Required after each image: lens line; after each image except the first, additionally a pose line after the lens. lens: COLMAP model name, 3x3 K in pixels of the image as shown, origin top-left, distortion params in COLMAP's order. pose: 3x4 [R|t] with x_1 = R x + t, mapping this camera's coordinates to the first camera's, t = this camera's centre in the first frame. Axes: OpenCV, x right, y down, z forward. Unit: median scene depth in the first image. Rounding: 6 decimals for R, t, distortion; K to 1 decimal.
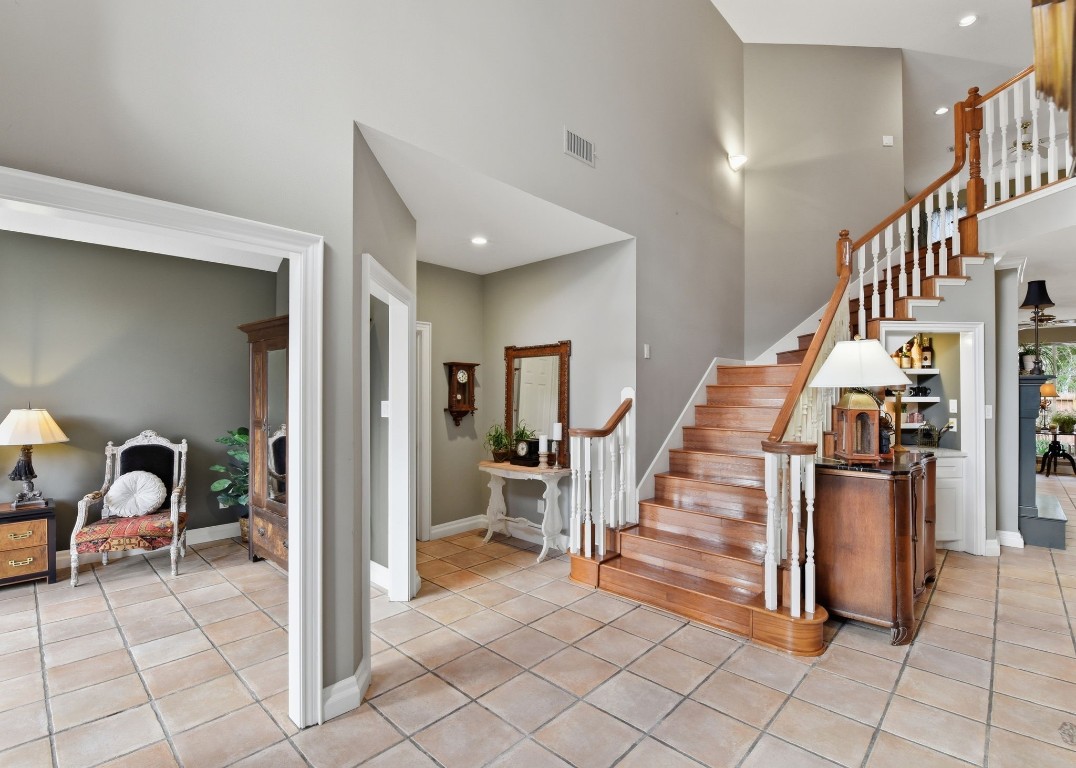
lens RADIAL K [[498.7, 0, 537.4], [0, 498.7, 386.9], [0, 0, 1]] dist [-0.000928, -0.000048]
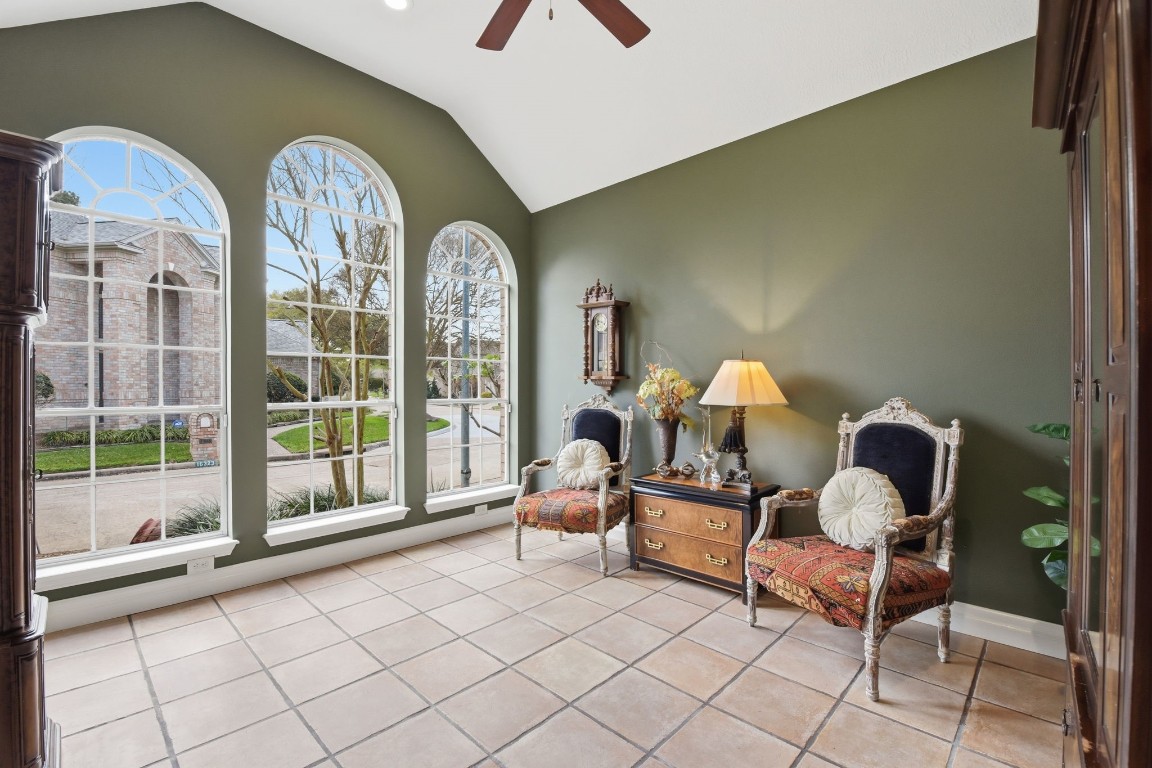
lens RADIAL K [[505.7, 0, 575.3], [0, 505.7, 383.7], [0, 0, 1]] dist [-0.017208, -0.000315]
pose [[-0.012929, 0.001086, -0.999916, -0.230981], [0.012784, 0.999918, 0.000920, 0.069071], [0.999835, -0.012771, -0.012942, 0.676561]]
